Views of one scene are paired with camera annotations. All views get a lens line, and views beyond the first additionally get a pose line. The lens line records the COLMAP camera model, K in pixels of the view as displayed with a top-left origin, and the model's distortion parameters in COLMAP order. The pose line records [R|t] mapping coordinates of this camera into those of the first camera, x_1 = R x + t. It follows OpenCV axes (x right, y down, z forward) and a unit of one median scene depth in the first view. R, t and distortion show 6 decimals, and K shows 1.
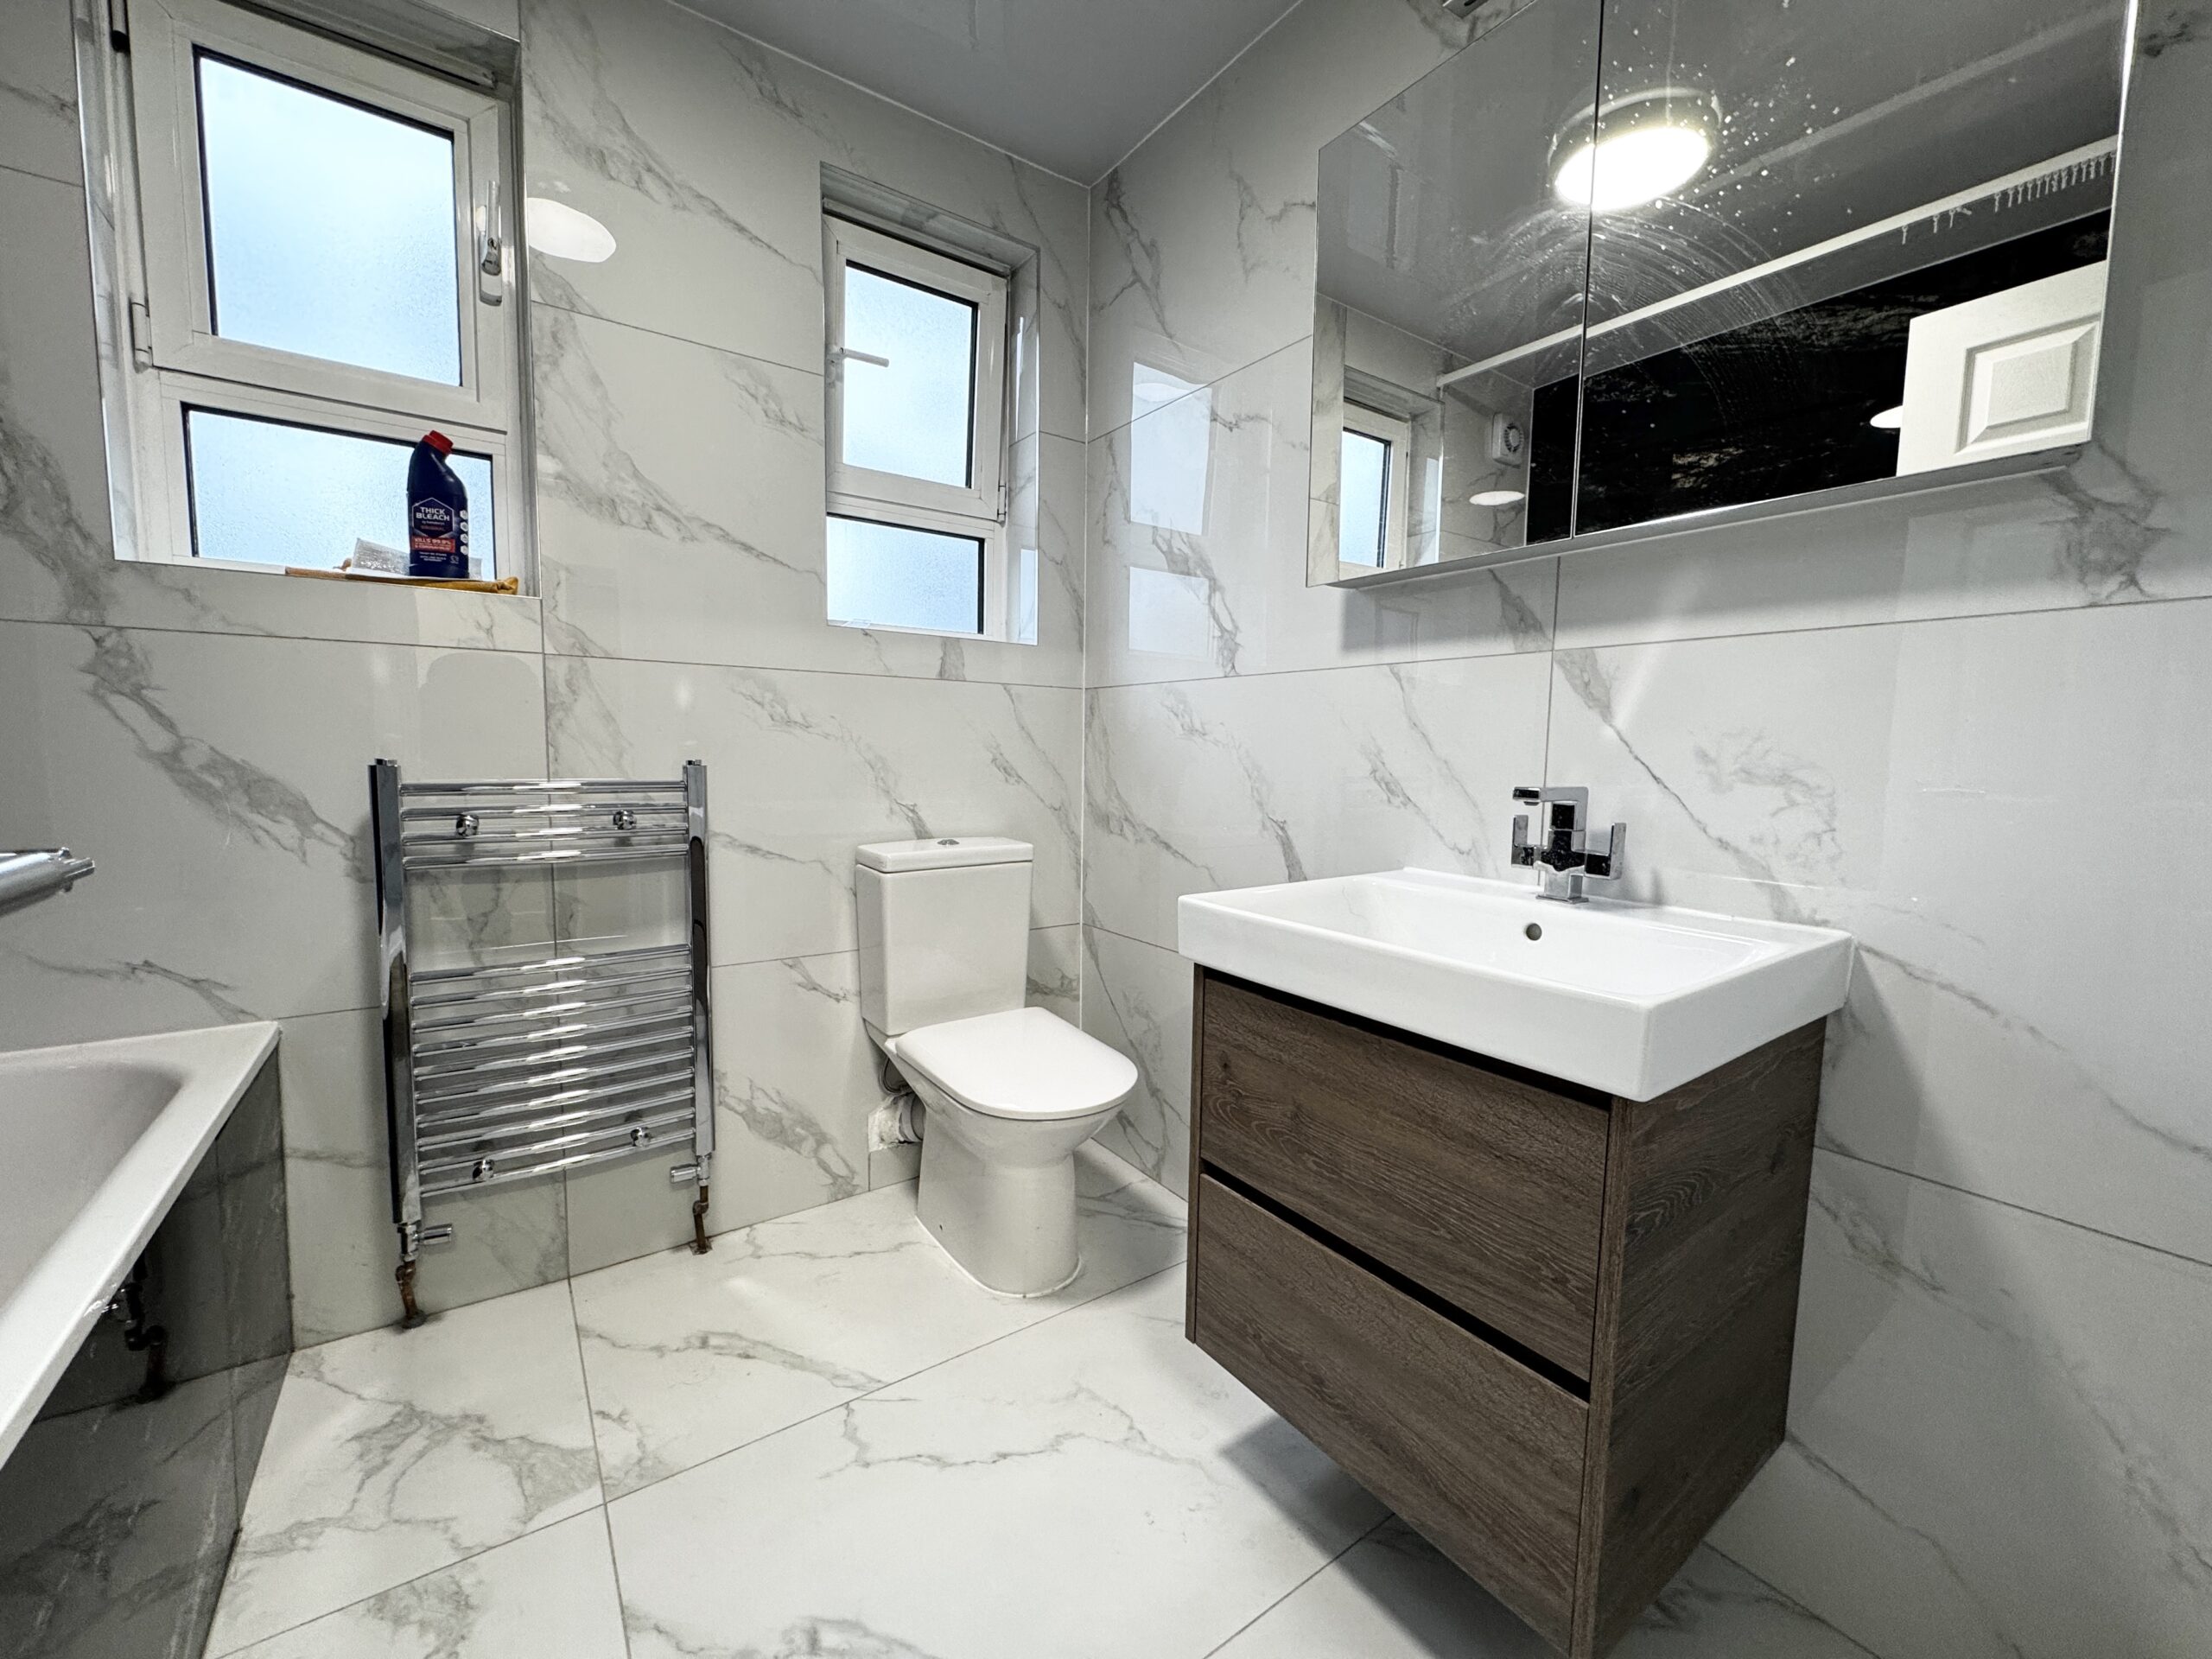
lens RADIAL K [[885.1, 0, 1104.3], [0, 885.1, 827.5], [0, 0, 1]] dist [-0.003221, 0.000648]
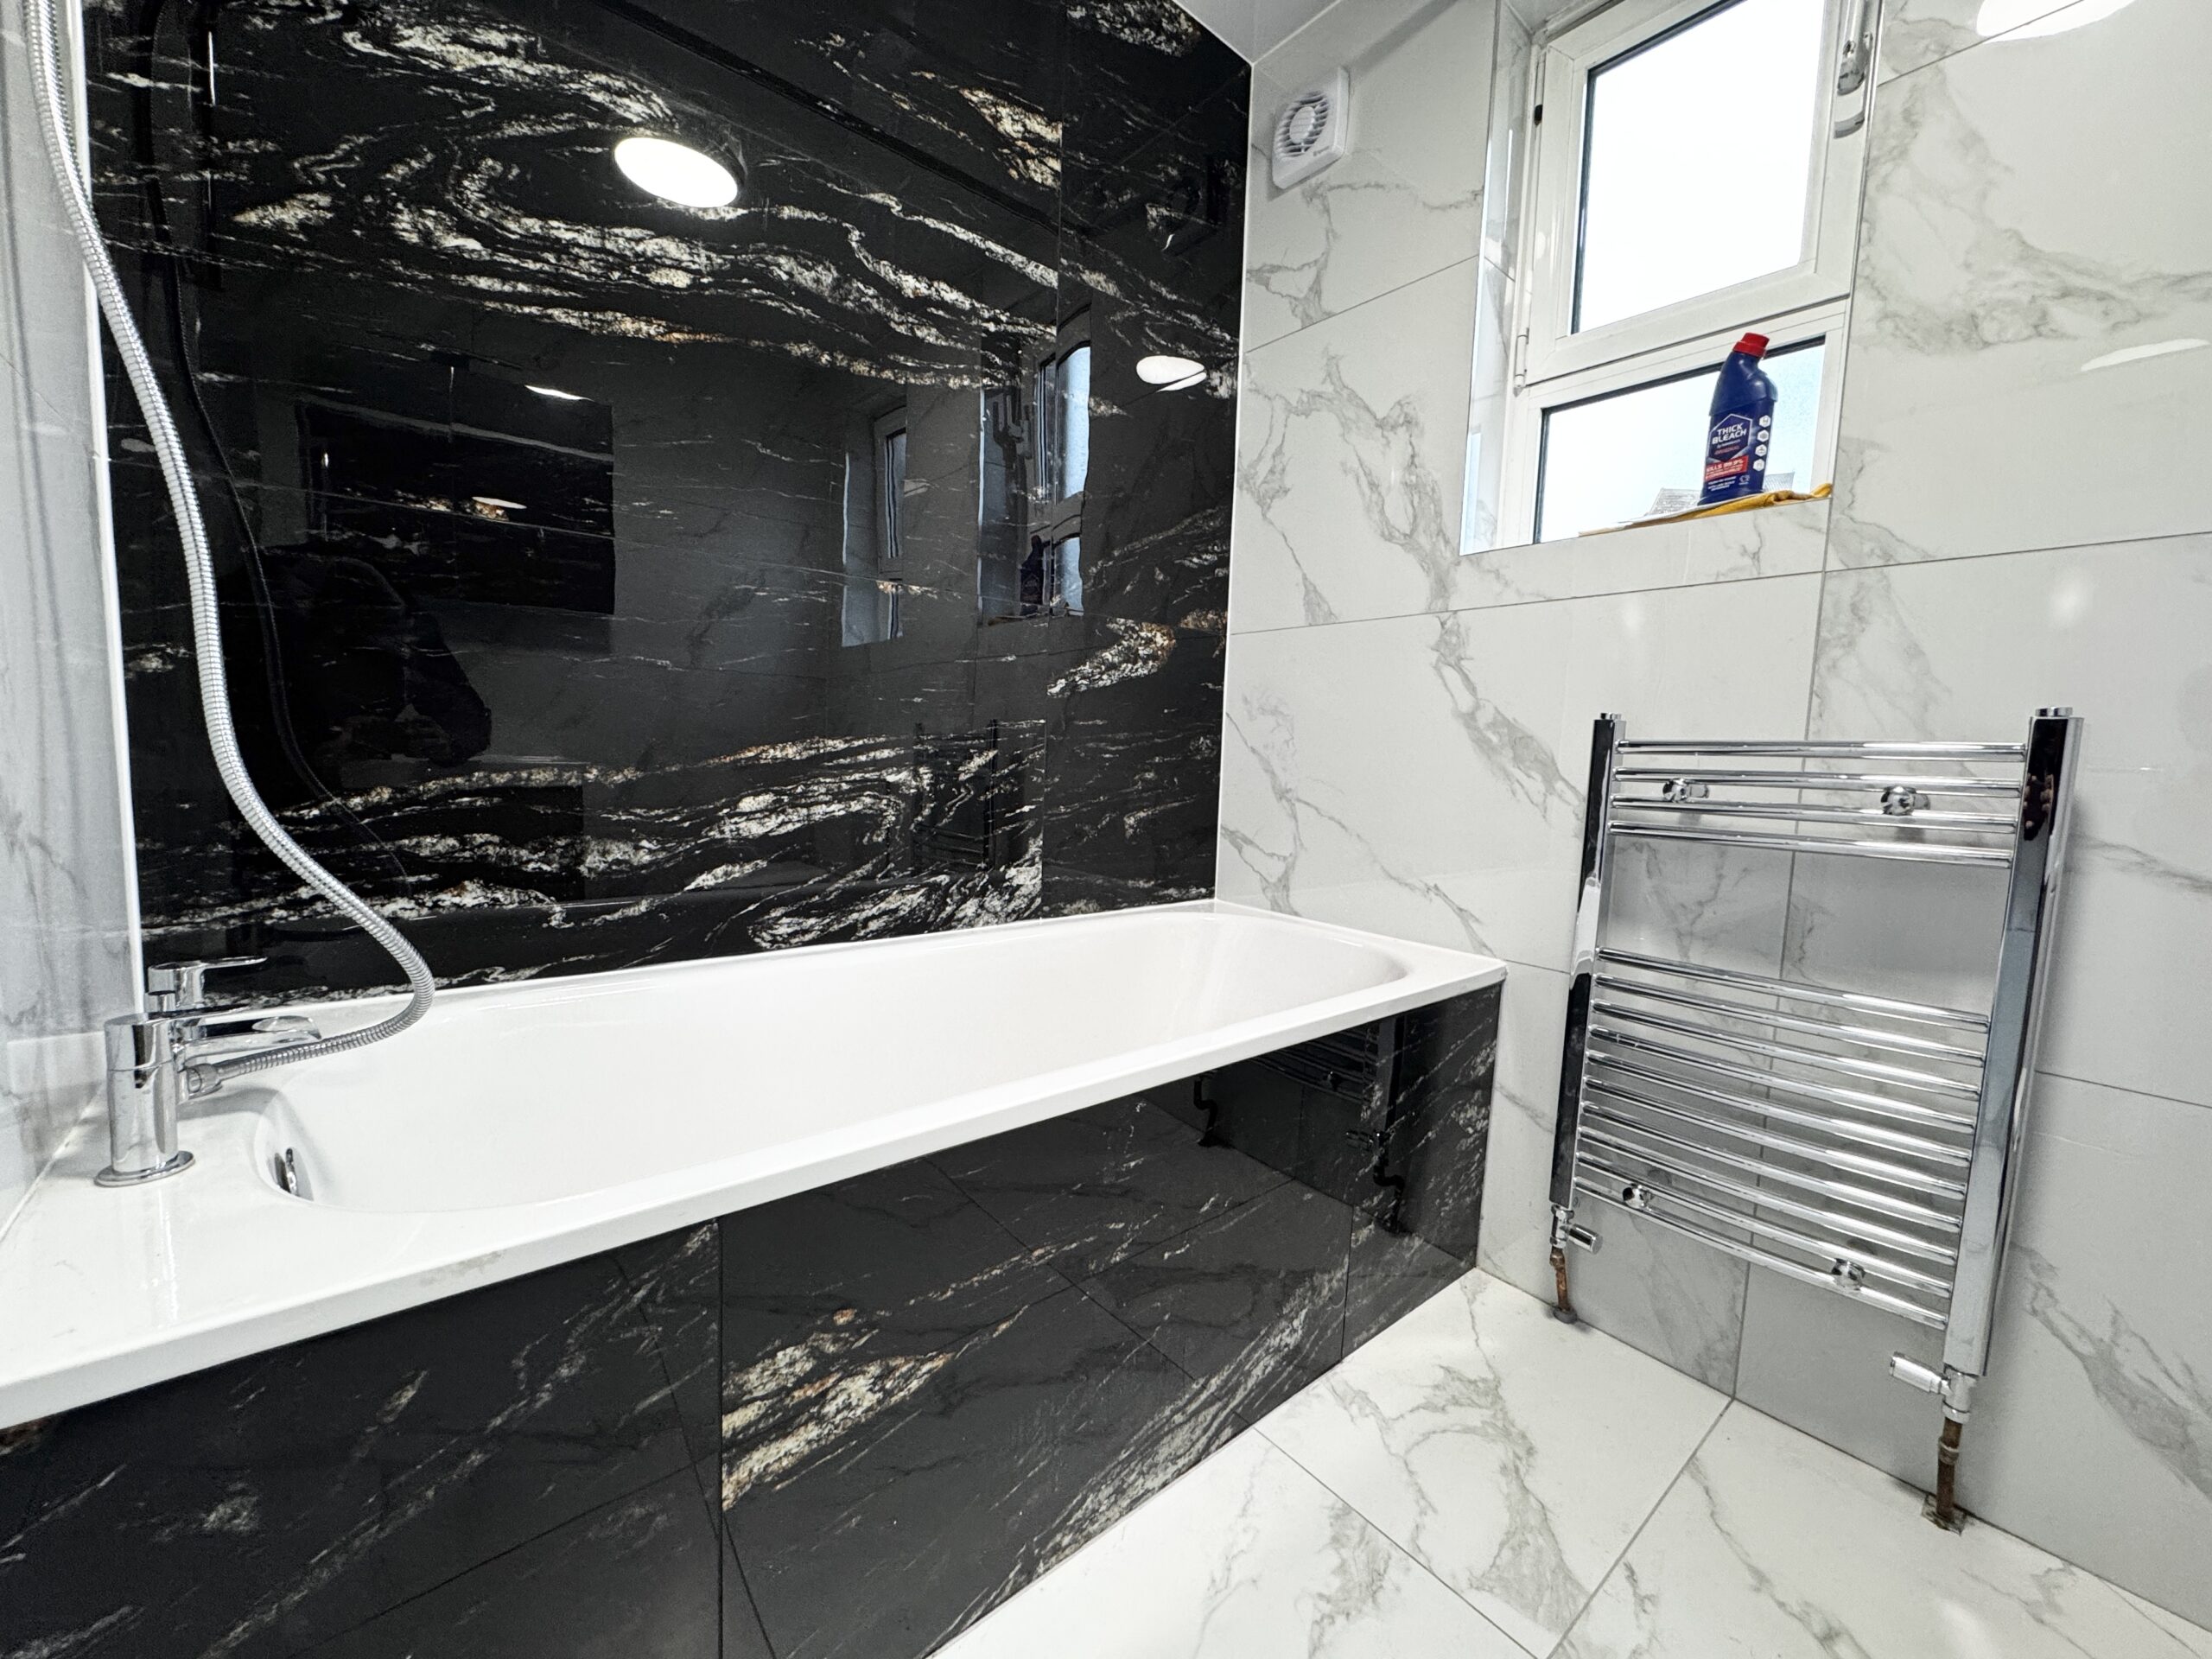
lens RADIAL K [[885.1, 0, 1104.2], [0, 885.1, 828.9], [0, 0, 1]] dist [-0.003221, 0.000648]
pose [[0.076718, 0.077115, -0.994066, 0.081201], [-0.119618, 0.990515, 0.067608, 0.043025], [0.989852, 0.113721, 0.085214, 0.395167]]
